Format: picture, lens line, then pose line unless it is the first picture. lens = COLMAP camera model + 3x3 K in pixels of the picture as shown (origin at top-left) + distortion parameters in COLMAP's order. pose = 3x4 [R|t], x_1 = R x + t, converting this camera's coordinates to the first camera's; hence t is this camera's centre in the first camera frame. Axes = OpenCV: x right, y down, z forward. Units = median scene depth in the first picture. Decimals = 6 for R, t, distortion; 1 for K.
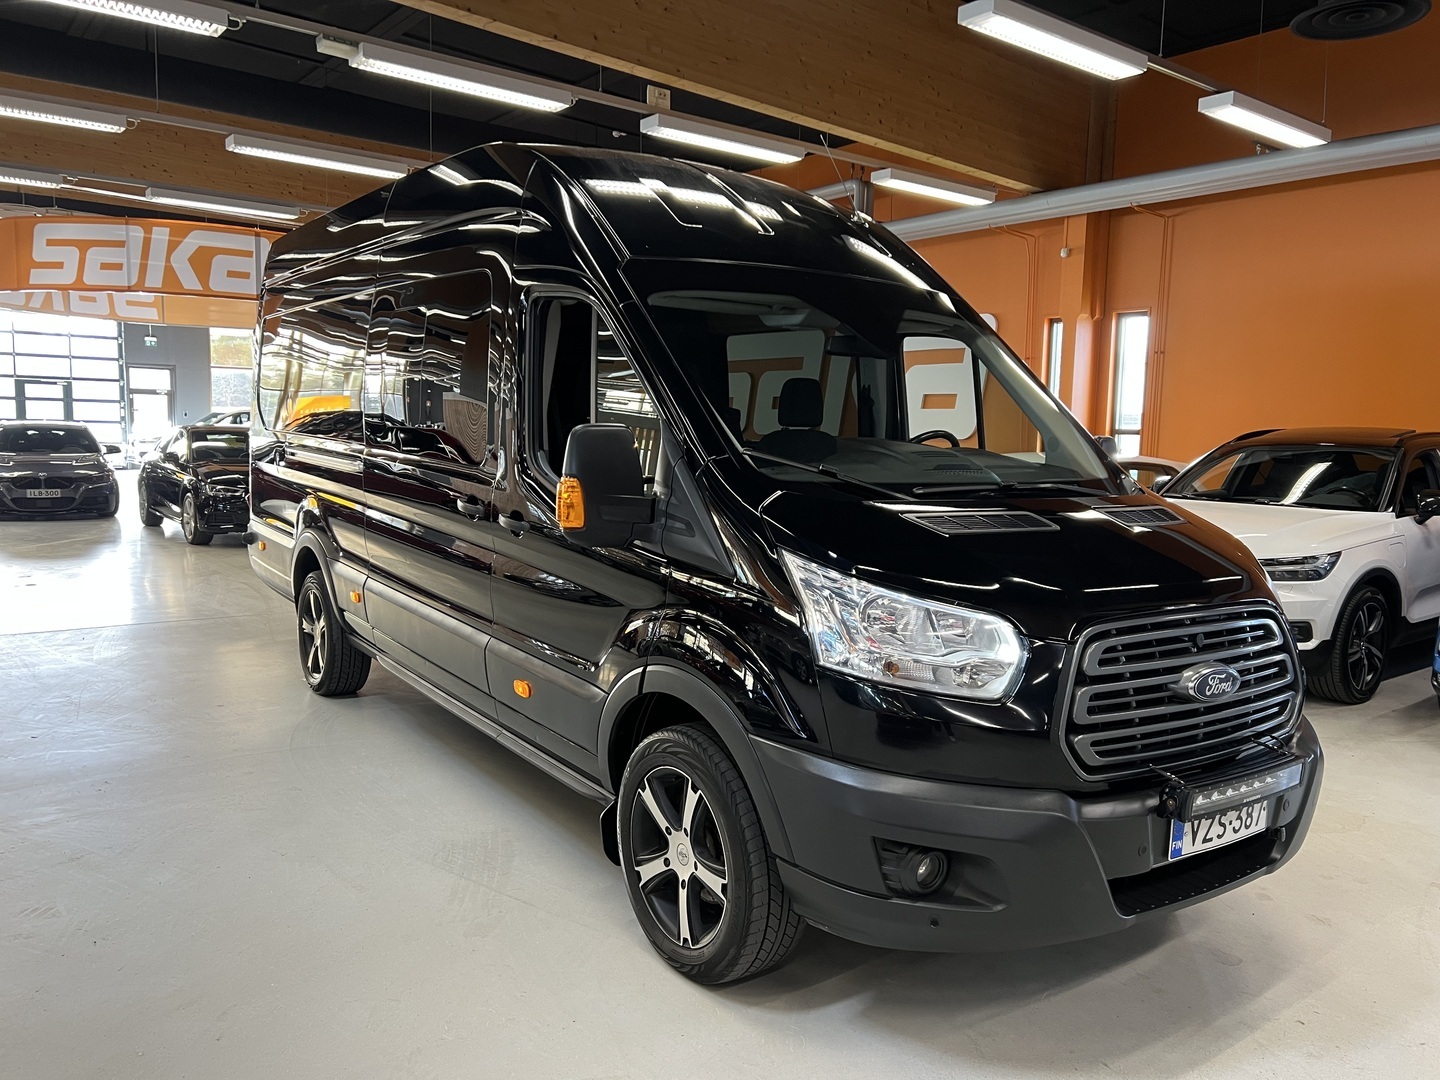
lens RADIAL K [[1081.6, 0, 718.2], [0, 1081.6, 539.4], [0, 0, 1]] dist [0.008604, -0.006415]
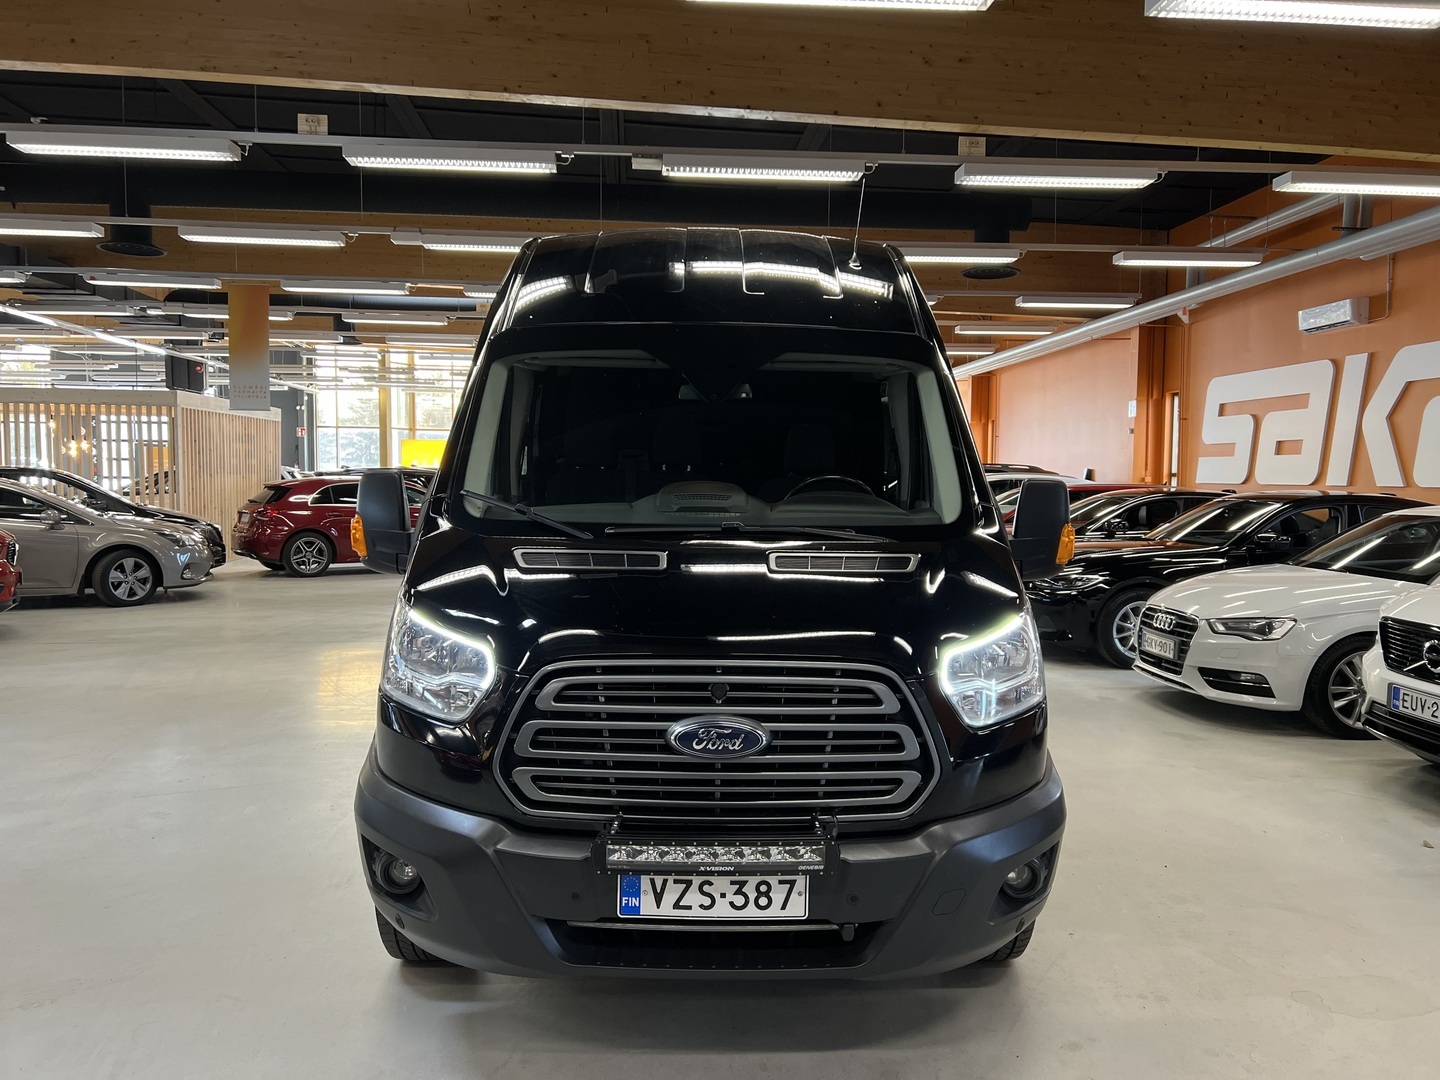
lens RADIAL K [[1081.6, 0, 710.4], [0, 1081.6, 537.3], [0, 0, 1]] dist [0.008604, -0.006415]
pose [[0.832634, 0.012903, -0.553673, 0.946083], [-0.044844, 0.998017, -0.044180, 0.004057], [0.552005, 0.061615, 0.831561, 0.222841]]
